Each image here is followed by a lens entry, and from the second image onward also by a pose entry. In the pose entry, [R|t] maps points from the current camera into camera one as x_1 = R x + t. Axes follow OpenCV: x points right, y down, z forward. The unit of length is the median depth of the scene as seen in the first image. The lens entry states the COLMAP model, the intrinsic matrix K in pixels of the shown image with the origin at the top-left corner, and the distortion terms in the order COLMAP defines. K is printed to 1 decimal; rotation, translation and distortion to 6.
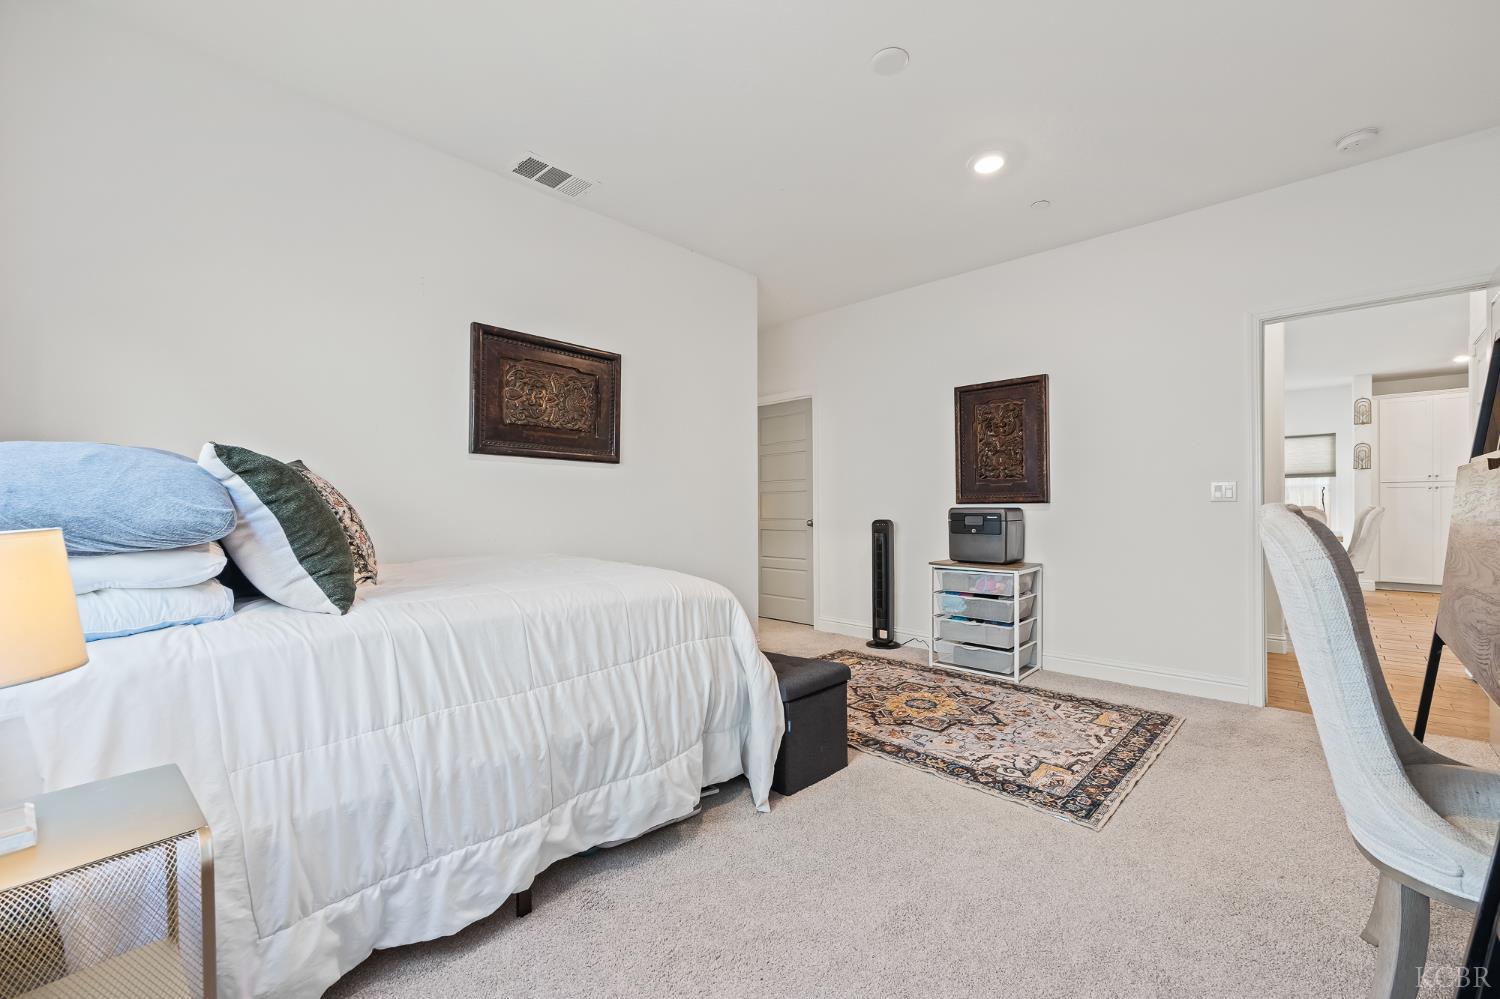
lens RADIAL K [[609.7, 0, 755.4], [0, 609.7, 506.5], [0, 0, 1]] dist [-0.001328, 0.000107]
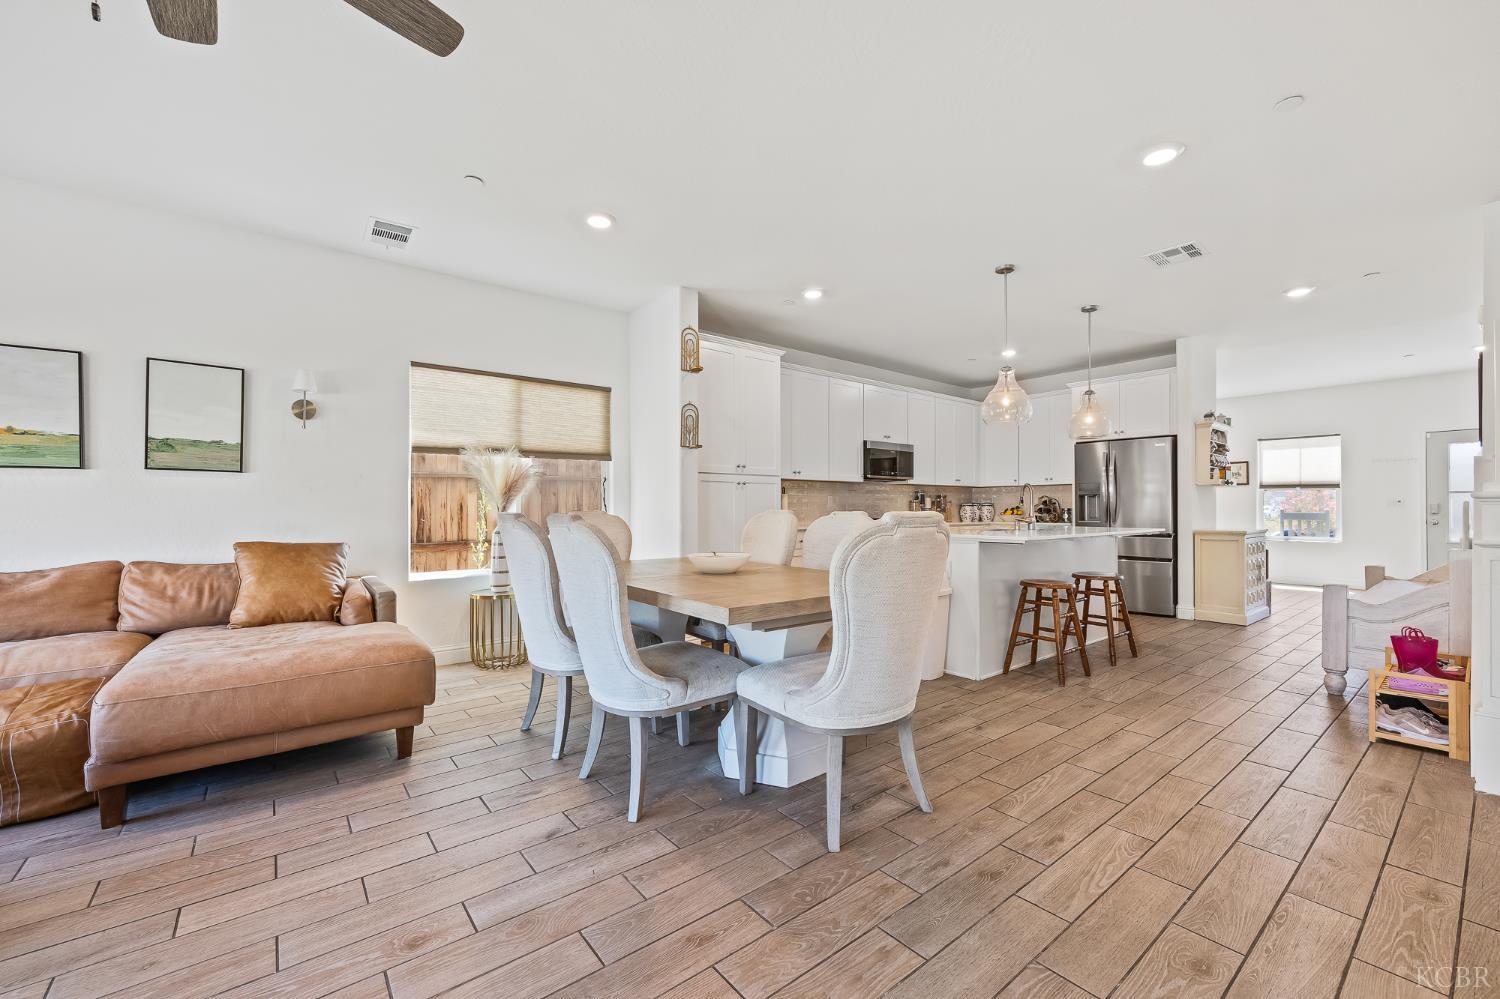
lens RADIAL K [[608.6, 0, 755.9], [0, 608.6, 500.8], [0, 0, 1]] dist [0.001731, 0.000310]
pose [[0.130607, 0.017993, 0.991271, 0.412196], [-0.005569, 0.999833, -0.017415, 0.001192], [-0.991419, -0.003246, 0.130686, 0.857137]]
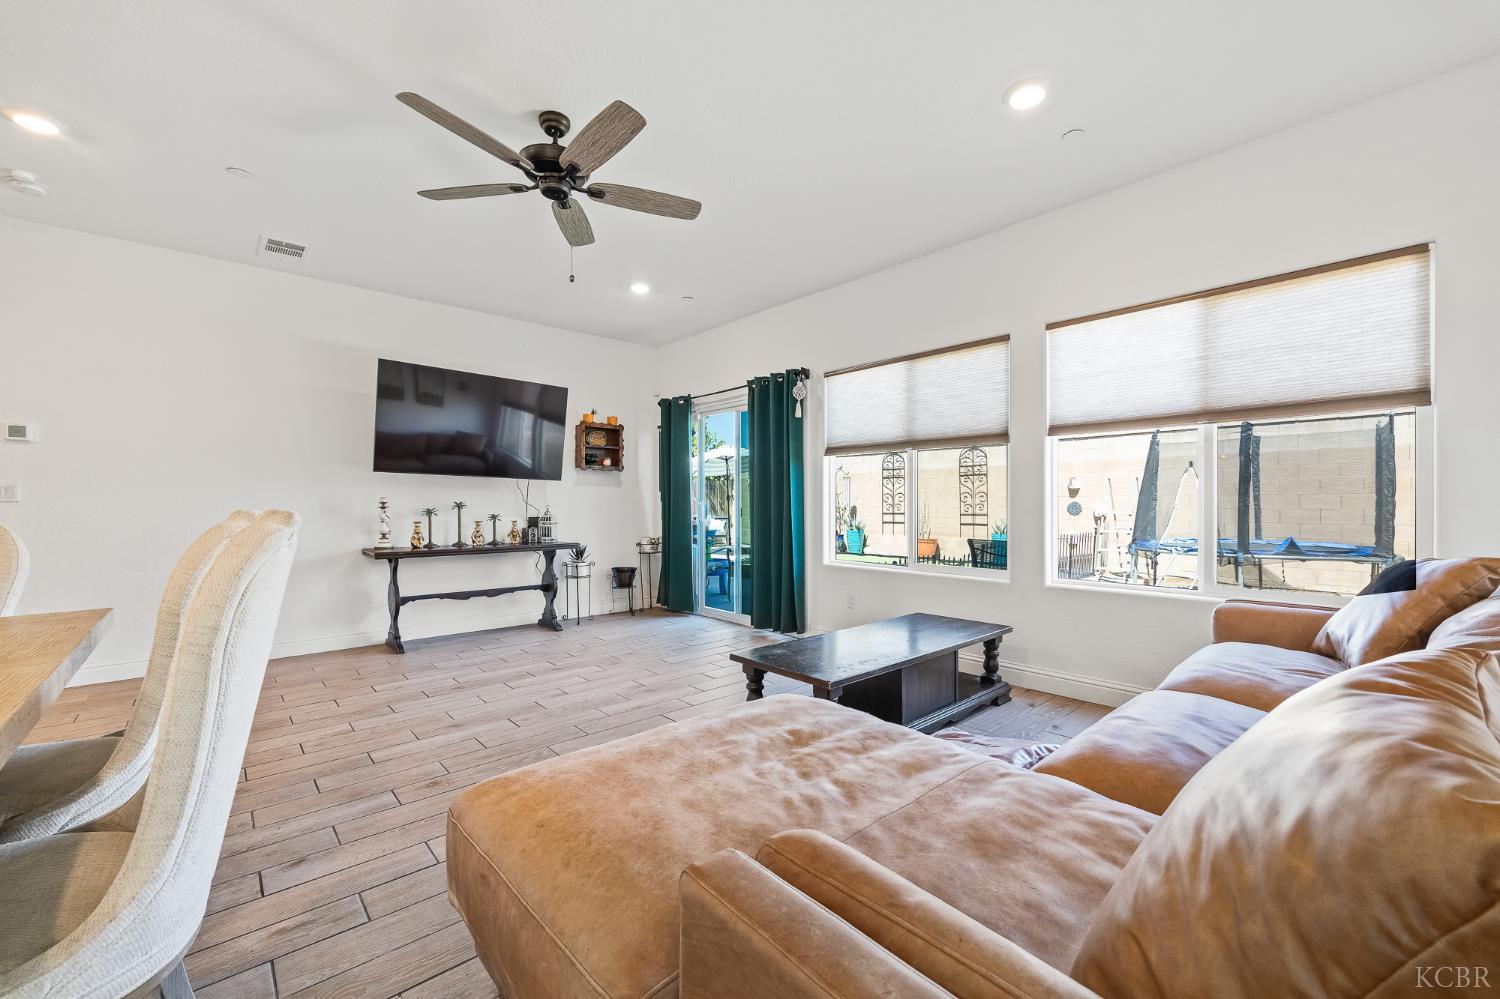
lens RADIAL K [[604.9, 0, 753.8], [0, 604.9, 506.5], [0, 0, 1]] dist [-0.001056, 0.000488]
pose [[-0.072847, 0.008985, -0.997303, 0.891551], [0.010343, 0.999912, 0.008253, 0.001492], [0.997289, -0.009714, -0.072934, 1.179609]]
